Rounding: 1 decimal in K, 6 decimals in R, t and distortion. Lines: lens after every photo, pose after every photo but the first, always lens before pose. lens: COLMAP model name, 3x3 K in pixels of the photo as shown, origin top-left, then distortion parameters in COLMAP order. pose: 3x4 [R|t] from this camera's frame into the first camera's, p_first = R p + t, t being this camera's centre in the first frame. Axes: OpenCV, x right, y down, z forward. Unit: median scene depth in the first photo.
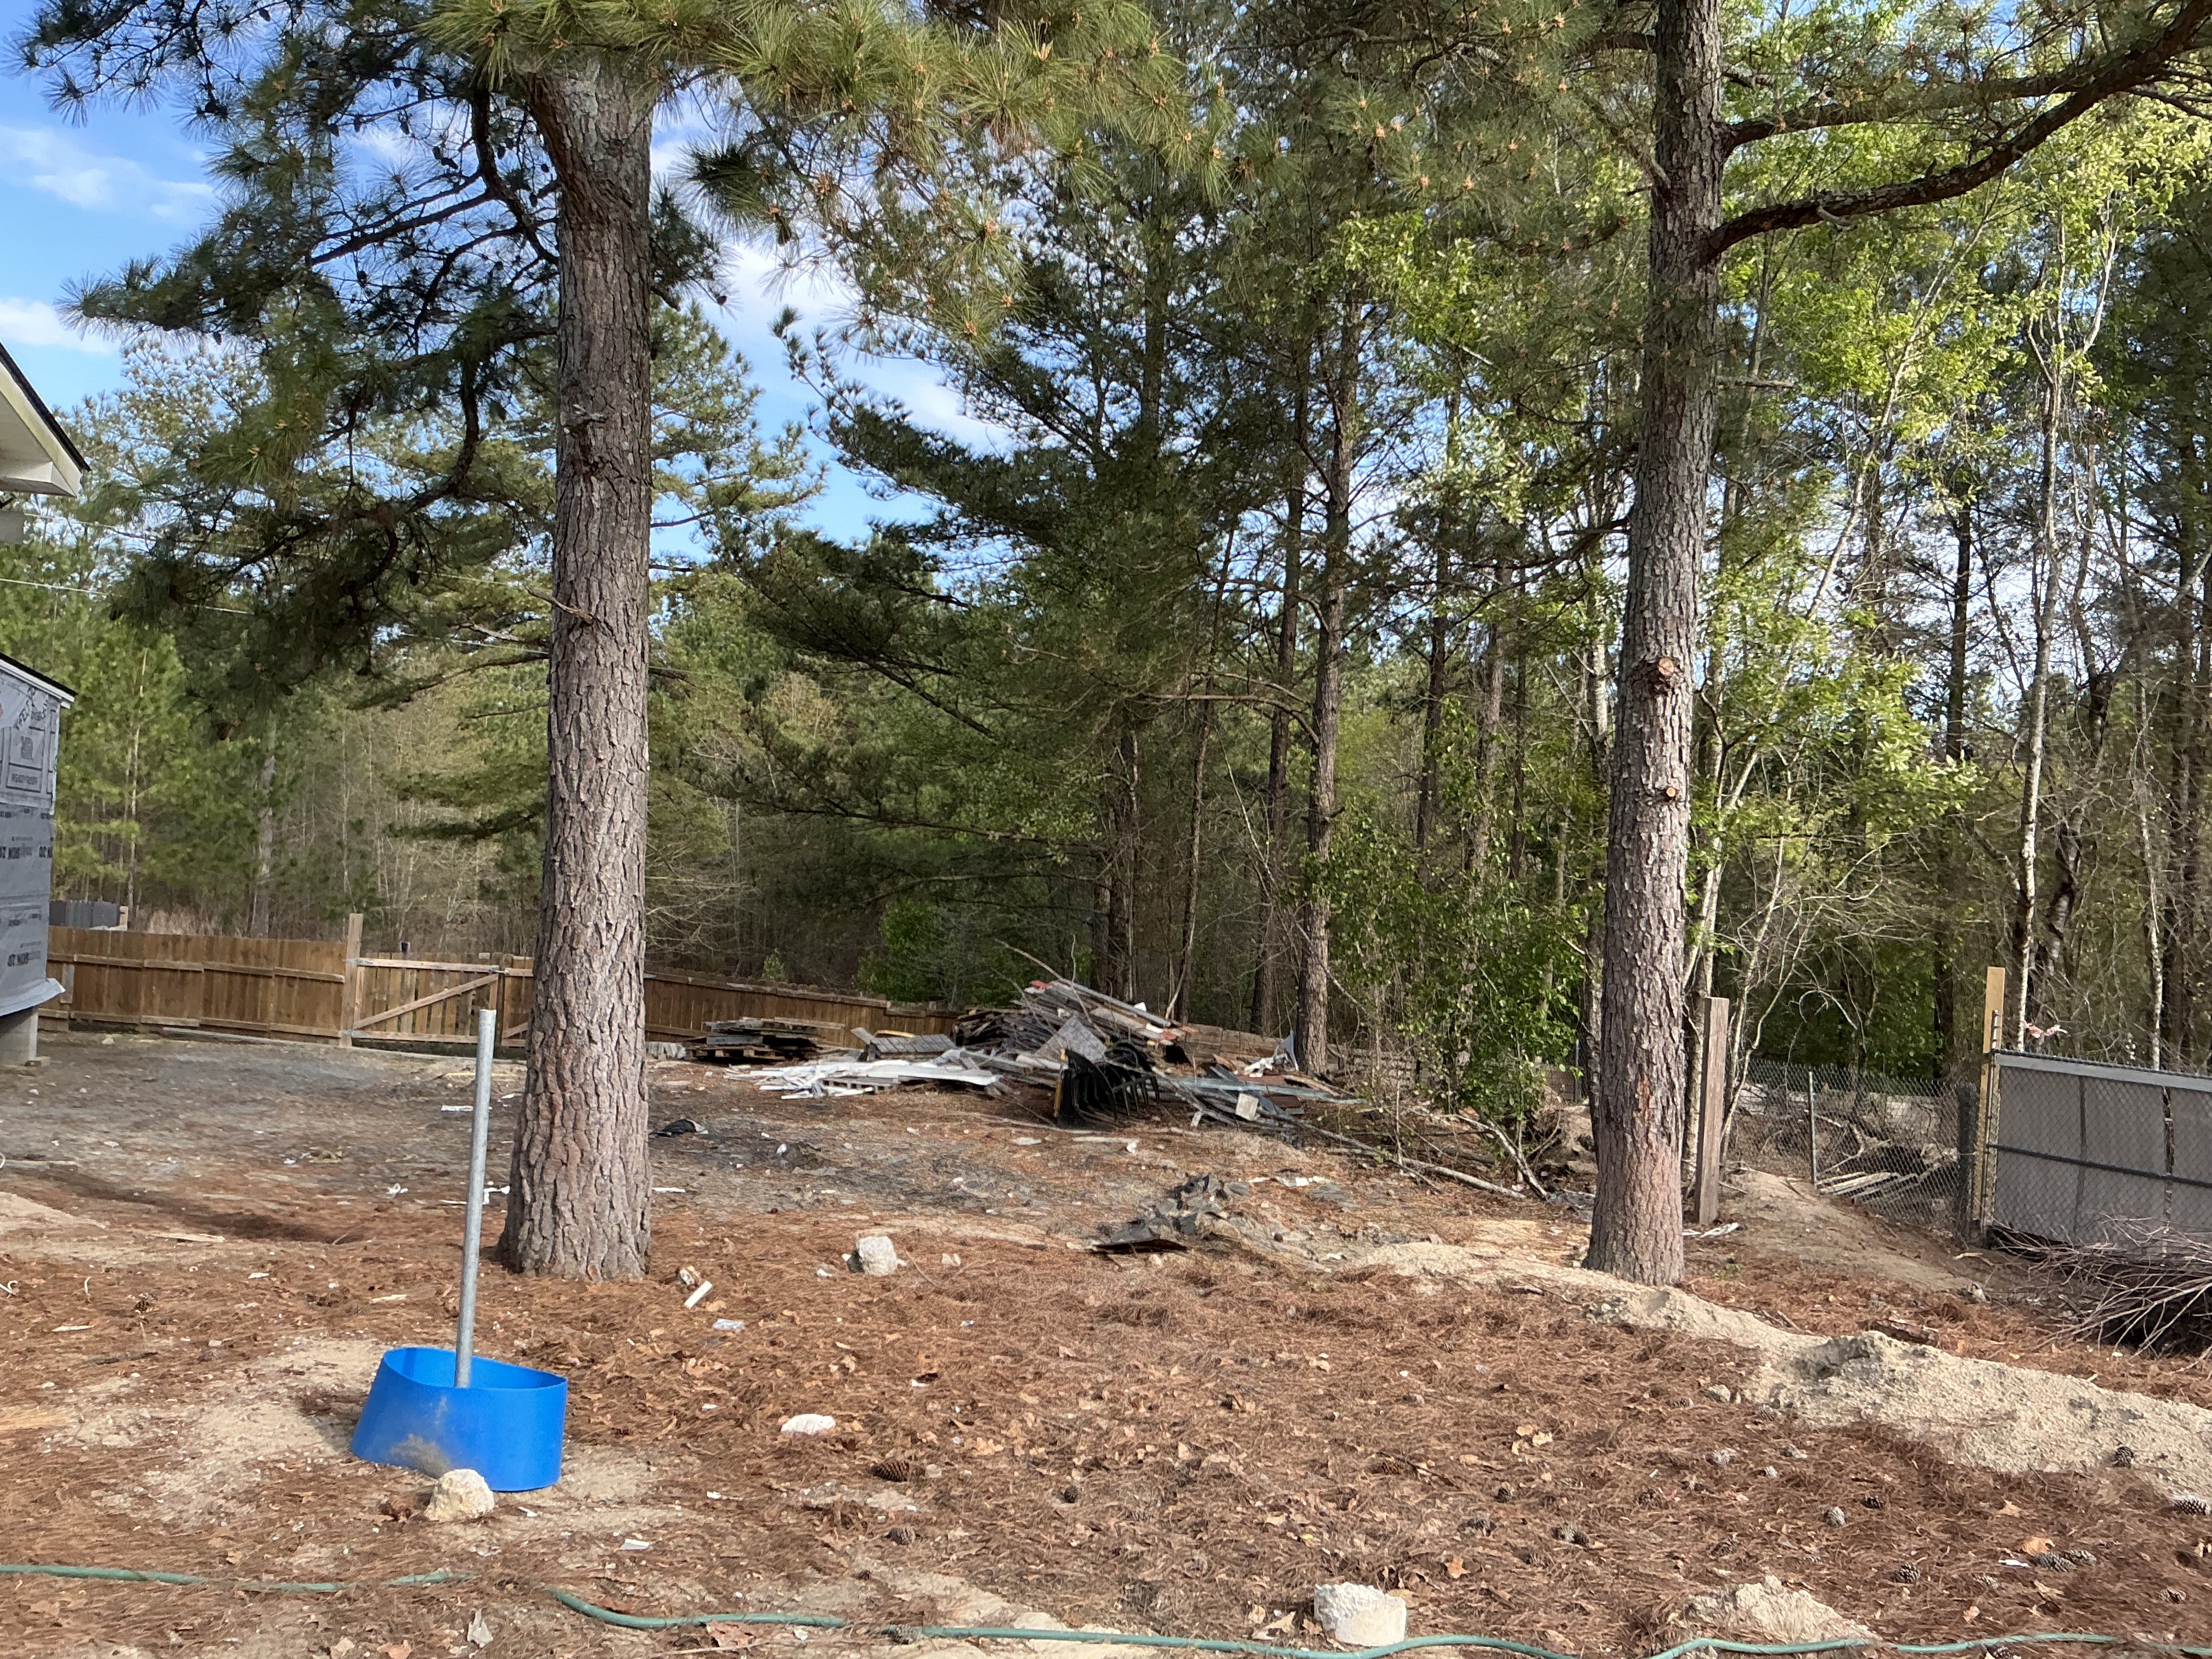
lens RADIAL K [[1852.1, 0, 1098.7], [0, 1852.1, 799.1], [0, 0, 1]] dist [0.077733, -0.157822]
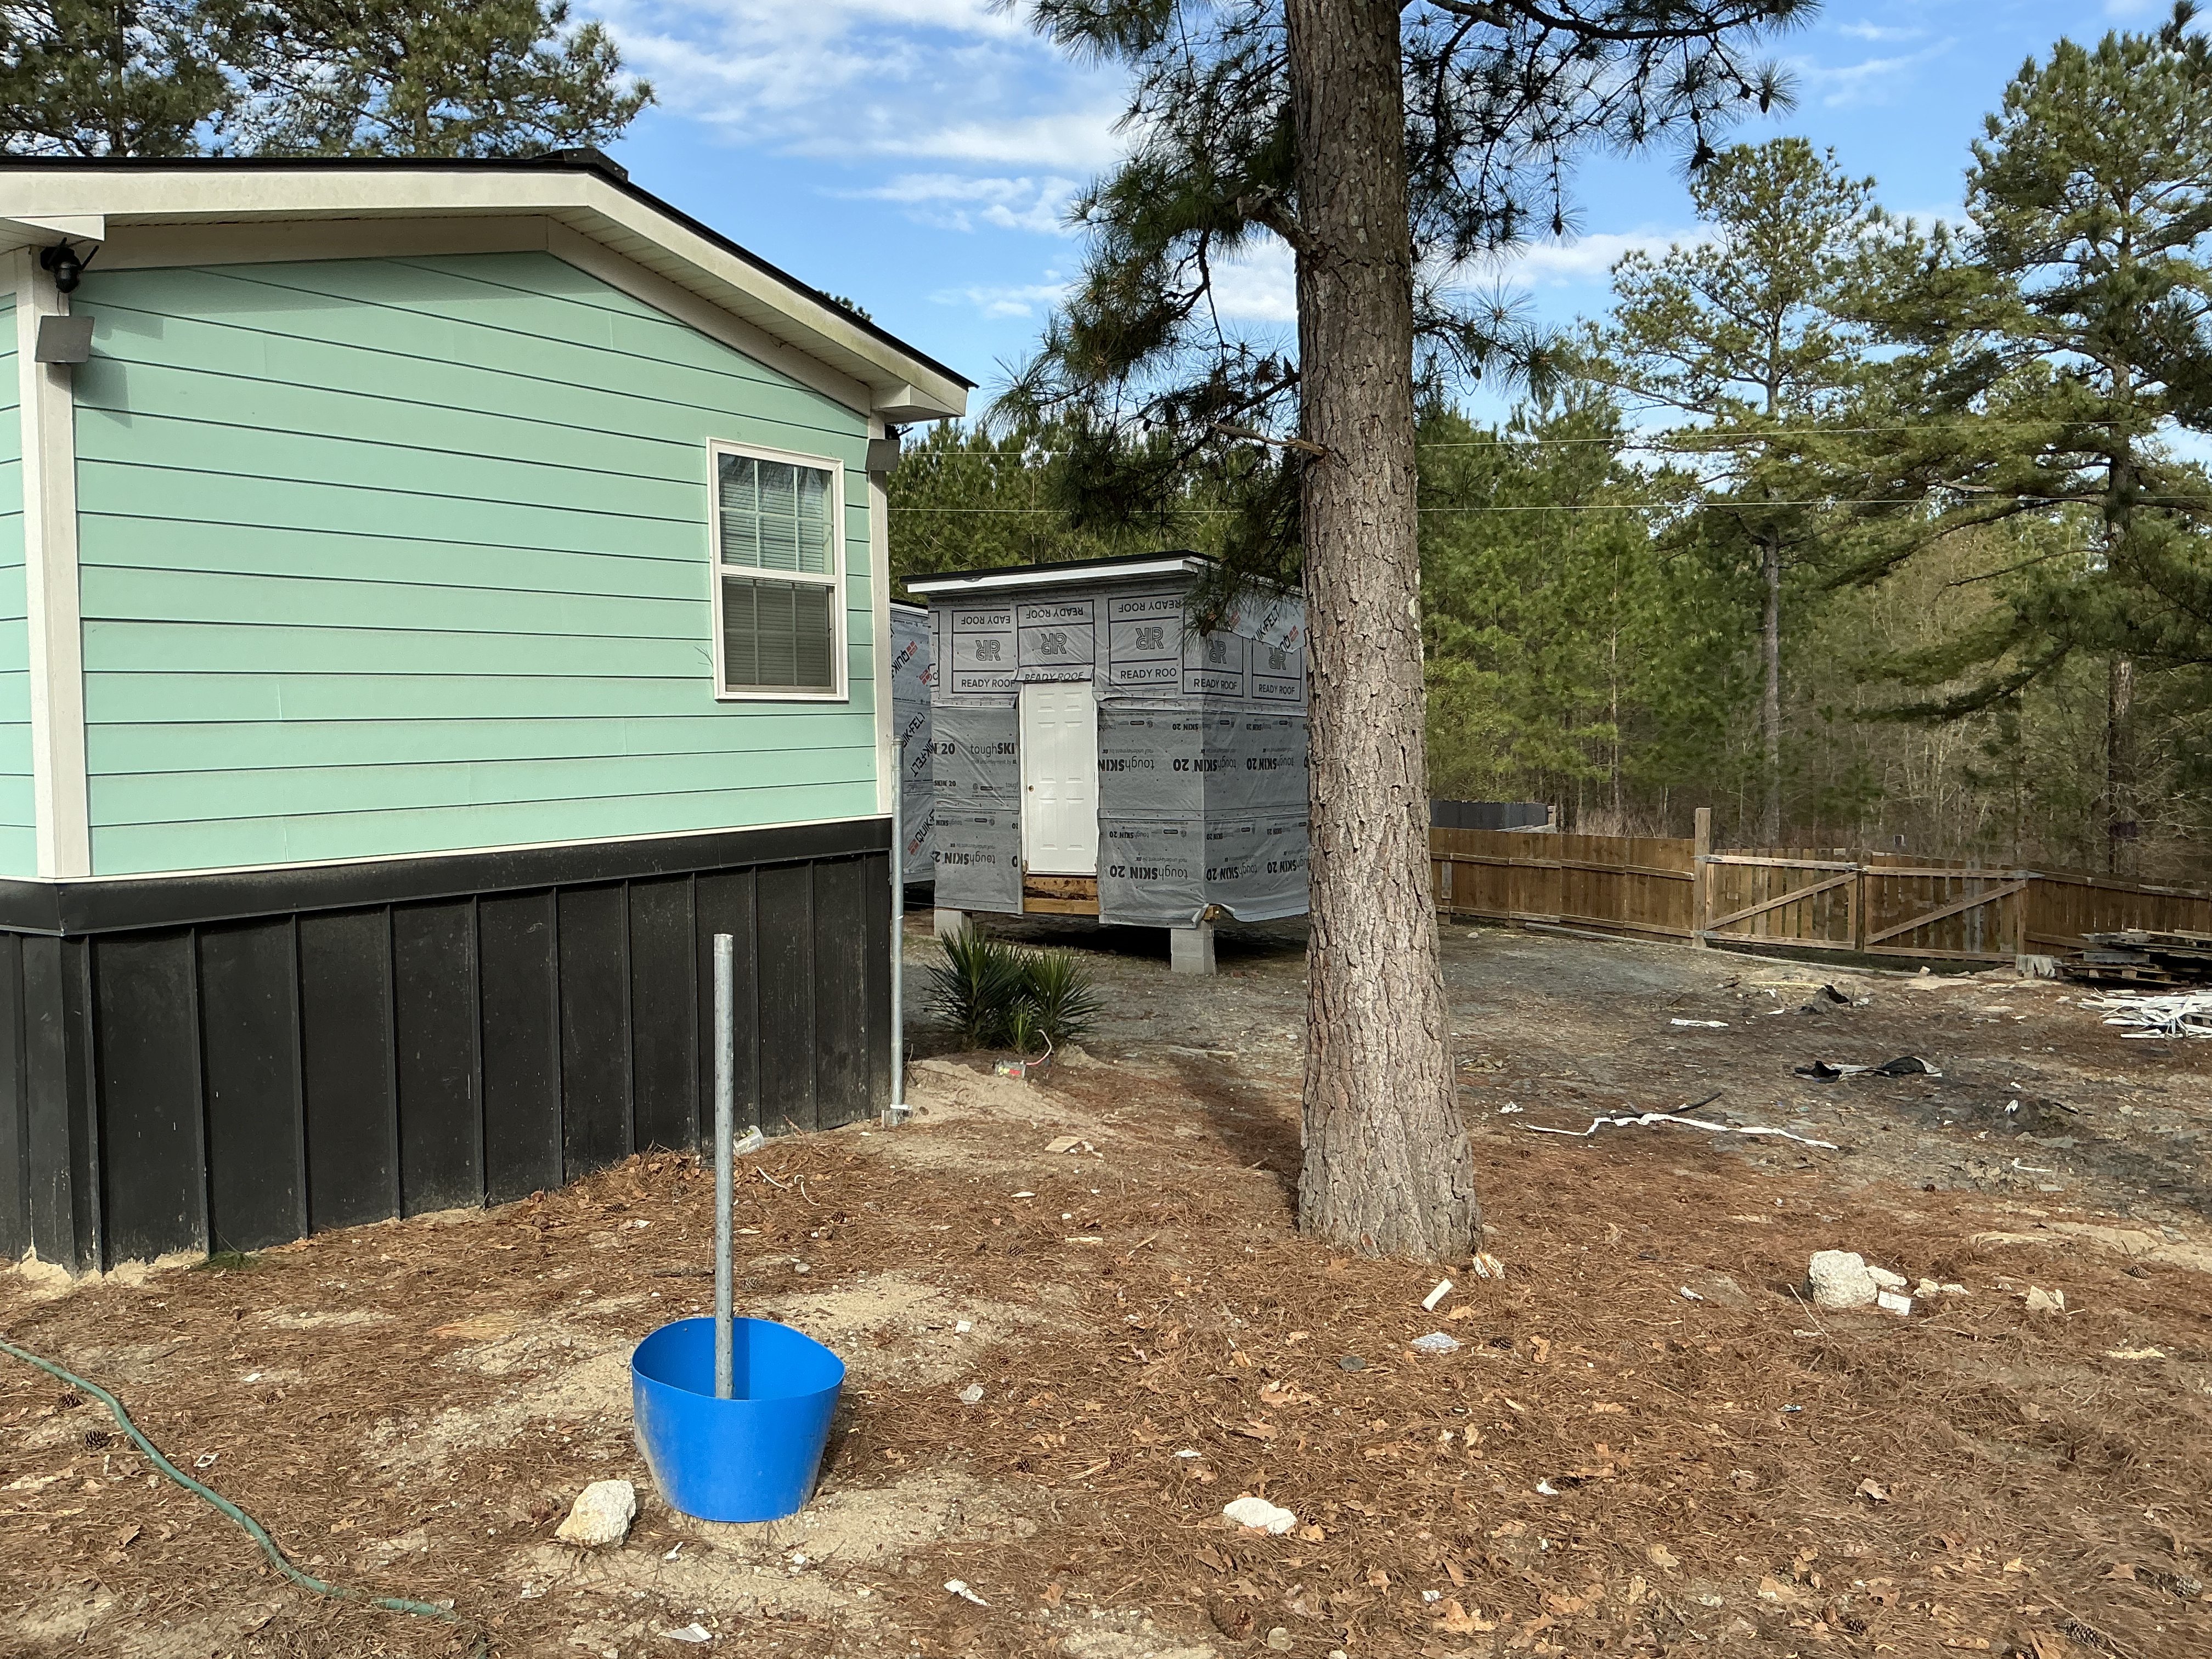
lens RADIAL K [[1842.3, 0, 1110.1], [0, 1842.3, 817.2], [0, 0, 1]] dist [0.137232, -0.260113]
pose [[0.666044, -0.021408, -0.745605, 0.112783], [0.071647, 0.996802, 0.035381, 0.011906], [0.742463, -0.076985, 0.665448, 0.159837]]
